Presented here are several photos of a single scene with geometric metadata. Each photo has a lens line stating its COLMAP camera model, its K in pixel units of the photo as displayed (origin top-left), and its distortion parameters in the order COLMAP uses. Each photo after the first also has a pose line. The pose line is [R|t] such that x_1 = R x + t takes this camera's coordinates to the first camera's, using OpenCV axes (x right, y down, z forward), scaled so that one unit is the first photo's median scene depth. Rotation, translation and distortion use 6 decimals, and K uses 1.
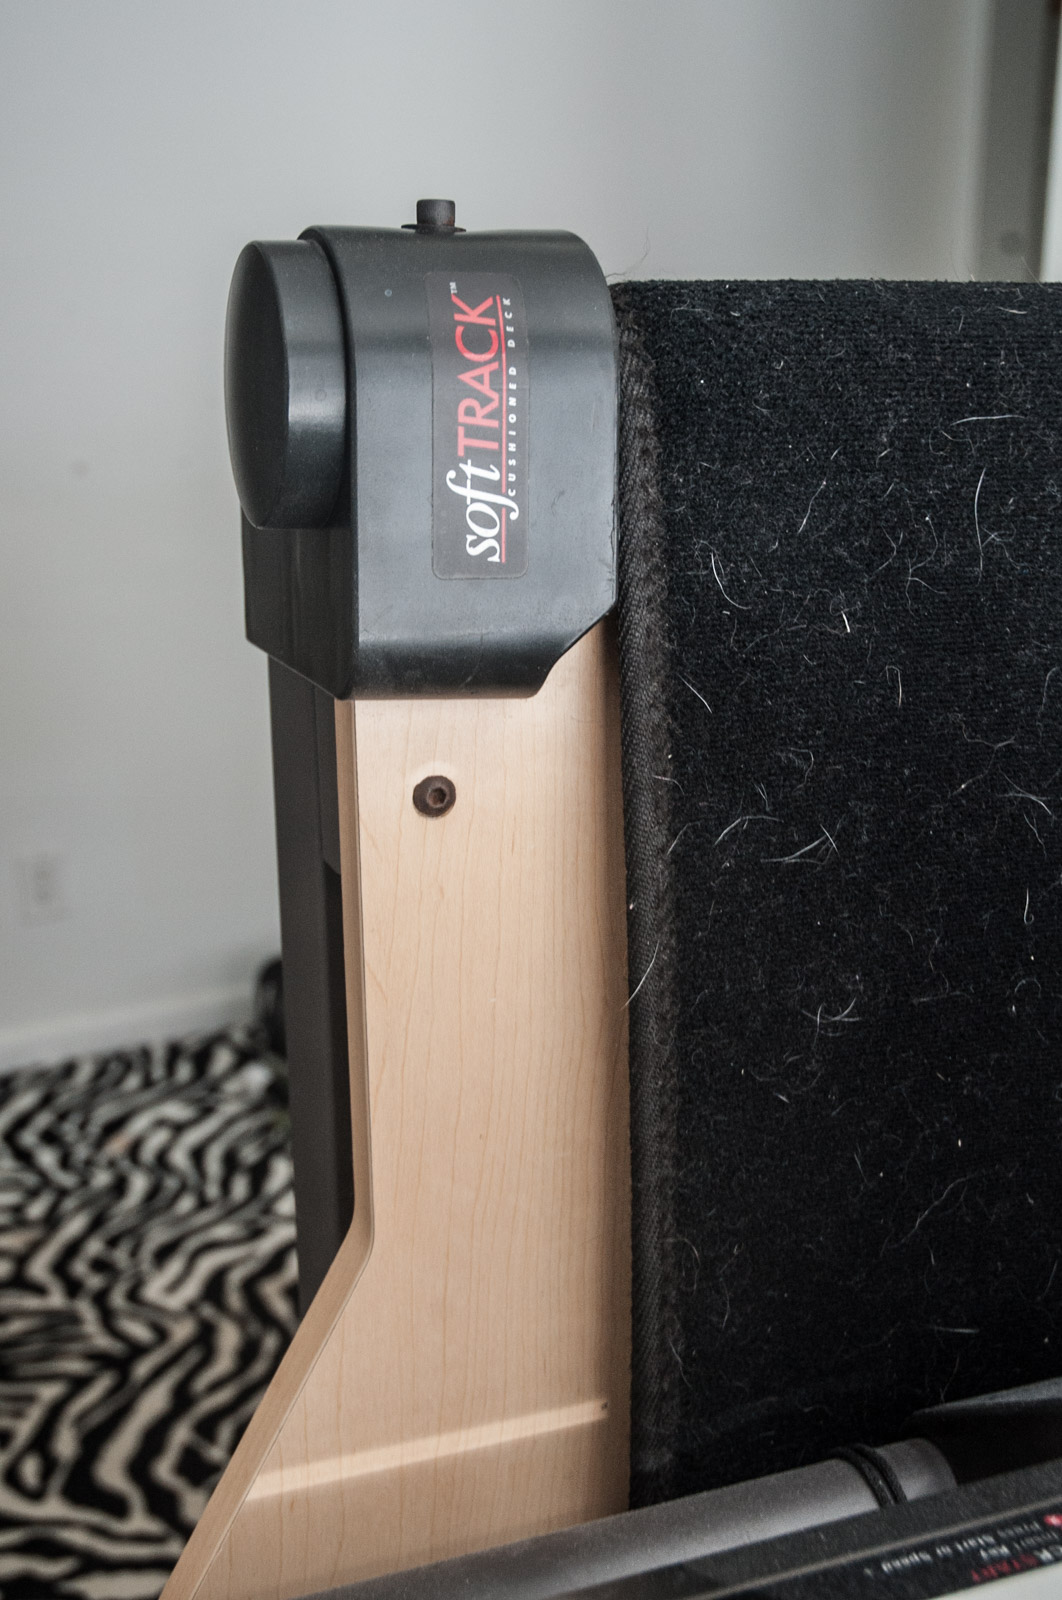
lens RADIAL K [[1694.5, 0, 531.0], [0, 1694.5, 800.0], [0, 0, 1]] dist [-0.044308, 0.000284]
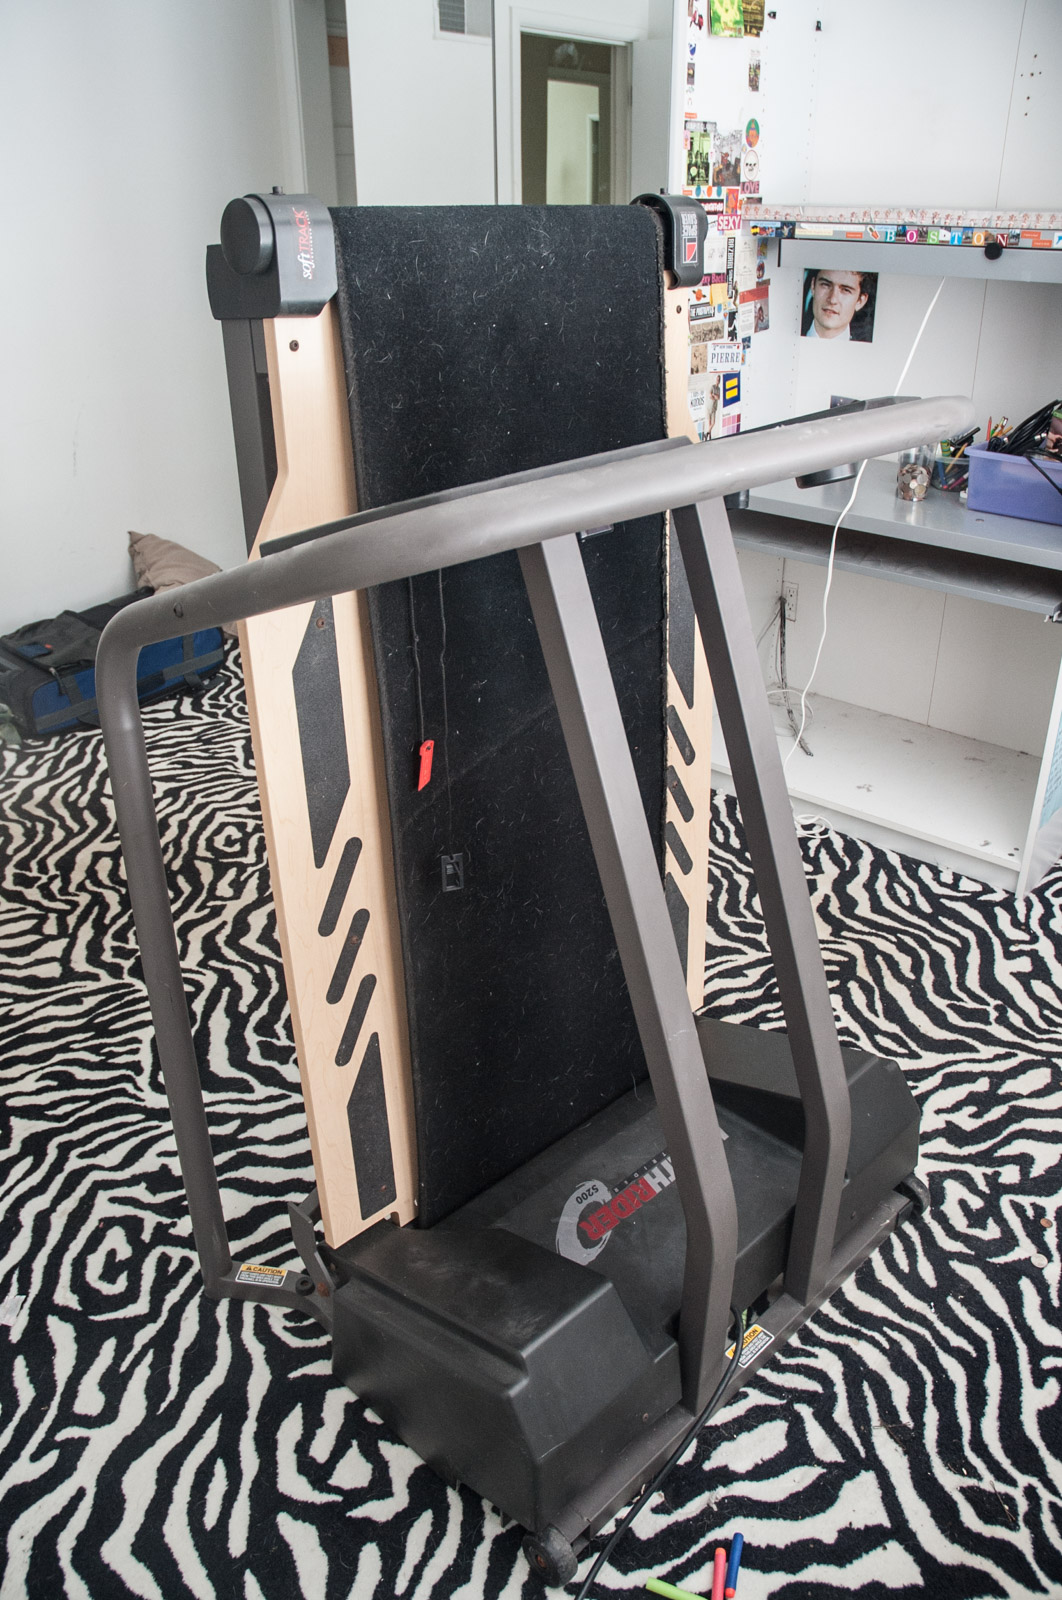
lens RADIAL K [[1151.5, 0, 531.0], [0, 1151.5, 800.0], [0, 0, 1]] dist [-0.166865, 0.130084]
pose [[0.908829, -0.193694, 0.369476, -0.705119], [0.117363, 0.968618, 0.219102, 0.503914], [-0.400320, -0.155764, 0.903040, -1.667721]]
